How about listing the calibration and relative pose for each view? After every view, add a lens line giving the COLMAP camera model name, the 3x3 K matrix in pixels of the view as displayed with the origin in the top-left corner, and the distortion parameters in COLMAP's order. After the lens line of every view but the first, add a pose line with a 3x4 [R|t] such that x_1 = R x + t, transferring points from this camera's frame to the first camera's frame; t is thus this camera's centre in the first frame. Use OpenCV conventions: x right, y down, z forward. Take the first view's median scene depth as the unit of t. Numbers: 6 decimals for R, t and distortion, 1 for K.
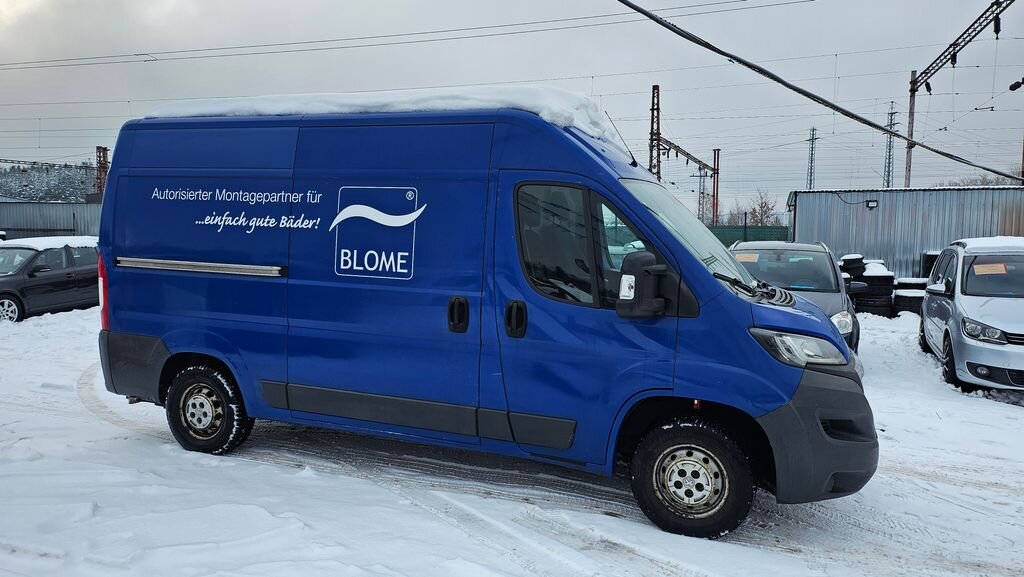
lens RADIAL K [[721.7, 0, 504.7], [0, 721.7, 293.5], [0, 0, 1]] dist [0.035267, -0.003240]
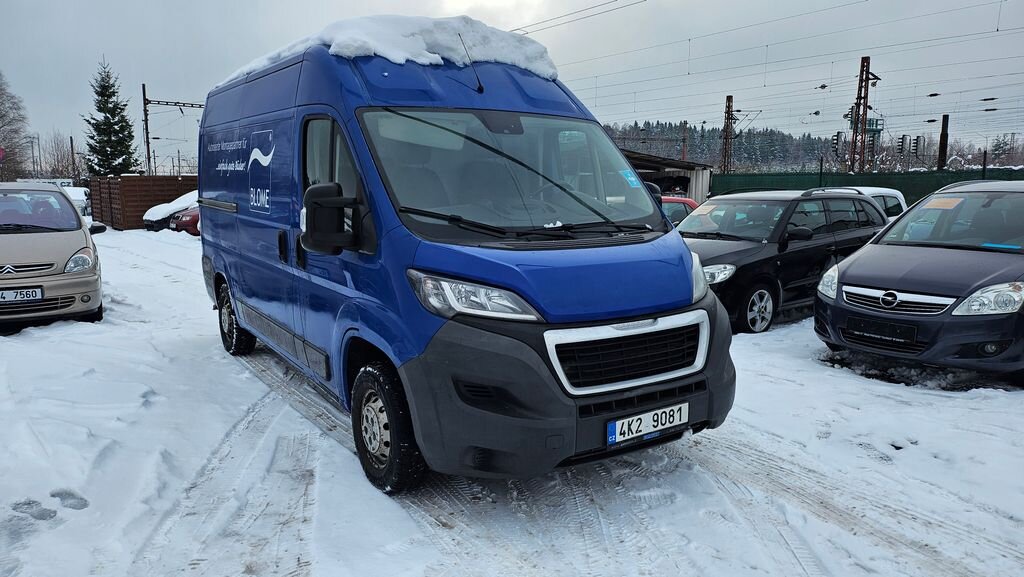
lens RADIAL K [[721.7, 0, 504.7], [0, 721.7, 293.5], [0, 0, 1]] dist [0.035267, -0.003240]
pose [[0.808063, 0.074072, -0.584421, 0.780387], [-0.039152, 0.996623, 0.072181, 0.007821], [0.587794, -0.035445, 0.808234, 0.290165]]
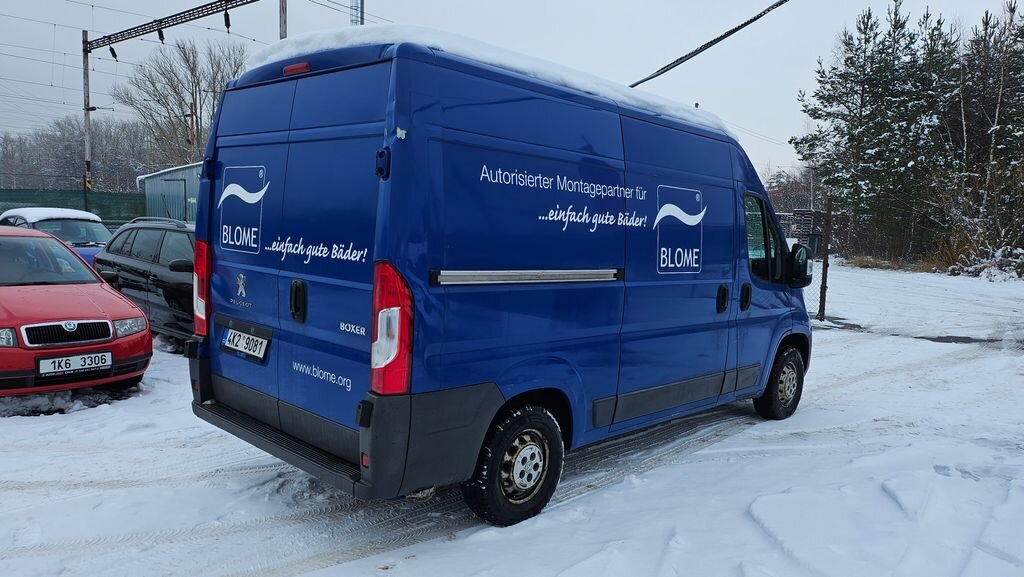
lens RADIAL K [[721.7, 0, 504.7], [0, 721.7, 293.5], [0, 0, 1]] dist [0.035267, -0.003240]
pose [[0.378594, -0.094975, 0.920677, -1.229202], [0.043855, 0.995445, 0.084654, -0.091712], [-0.924523, 0.008326, 0.381034, 0.812225]]
